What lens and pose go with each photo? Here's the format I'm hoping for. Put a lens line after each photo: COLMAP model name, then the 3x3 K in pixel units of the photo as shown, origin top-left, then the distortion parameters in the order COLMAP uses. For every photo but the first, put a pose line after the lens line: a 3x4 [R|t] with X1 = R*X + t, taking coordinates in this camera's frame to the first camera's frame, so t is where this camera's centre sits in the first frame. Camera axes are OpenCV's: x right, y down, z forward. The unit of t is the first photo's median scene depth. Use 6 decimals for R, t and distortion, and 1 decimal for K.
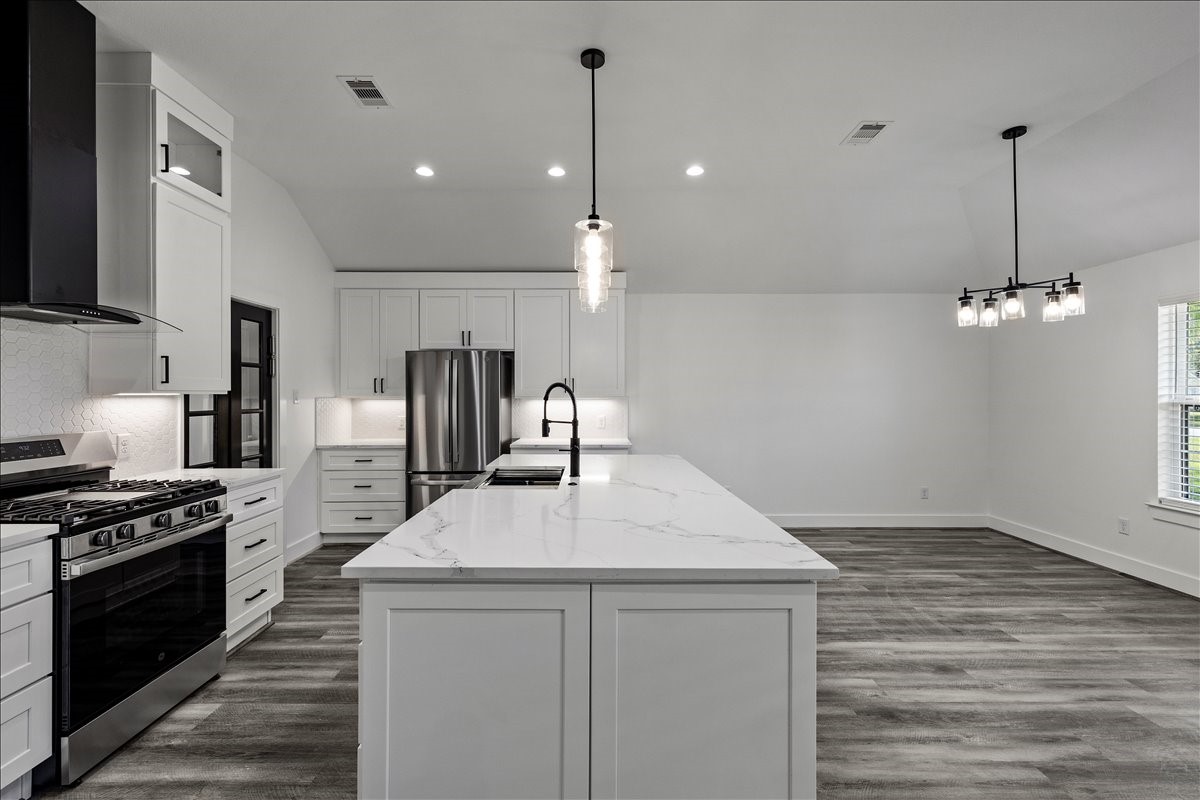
lens RADIAL K [[499.9, 0, 598.4], [0, 499.9, 395.7], [0, 0, 1]] dist [0.000100, -0.000041]
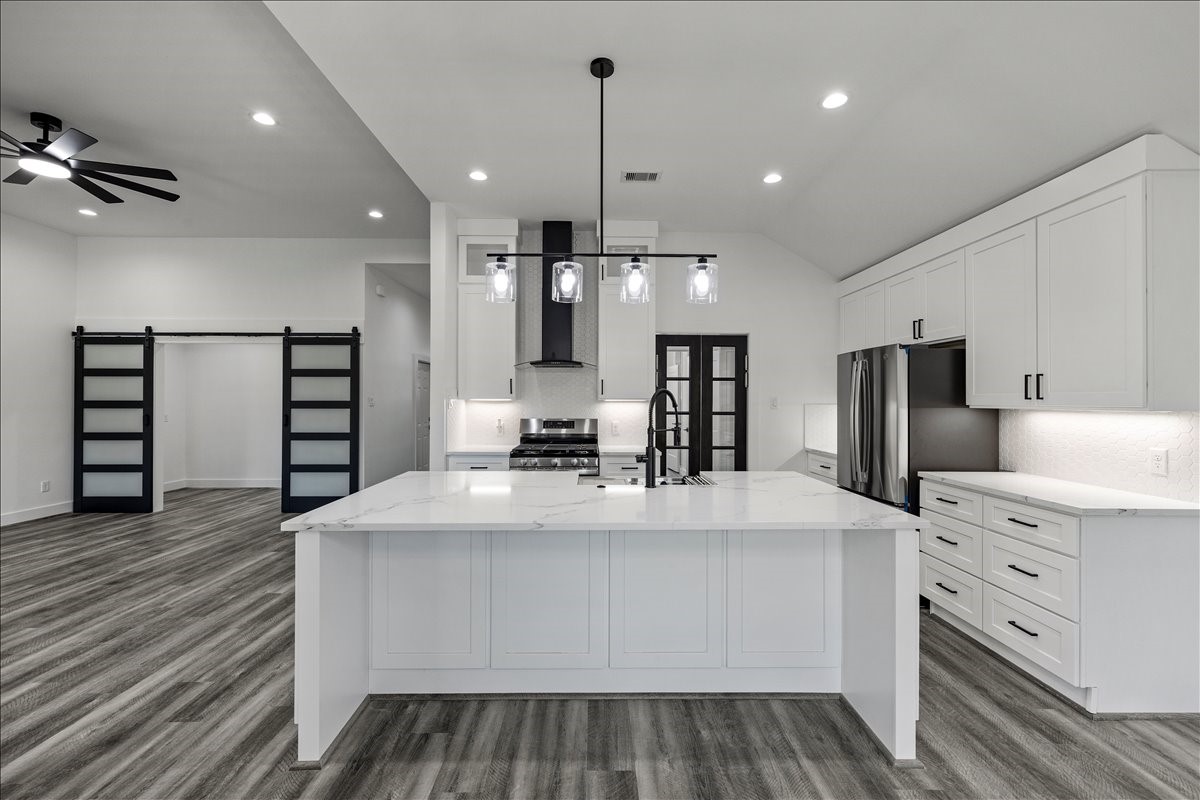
lens RADIAL K [[505.0, 0, 602.1], [0, 505.0, 397.3], [0, 0, 1]] dist [0.000573, 0.000120]
pose [[0.012185, -0.003284, -0.999920, 0.780945], [-0.005443, 0.999980, -0.003350, -0.006459], [0.999911, 0.005483, 0.012167, 0.767890]]
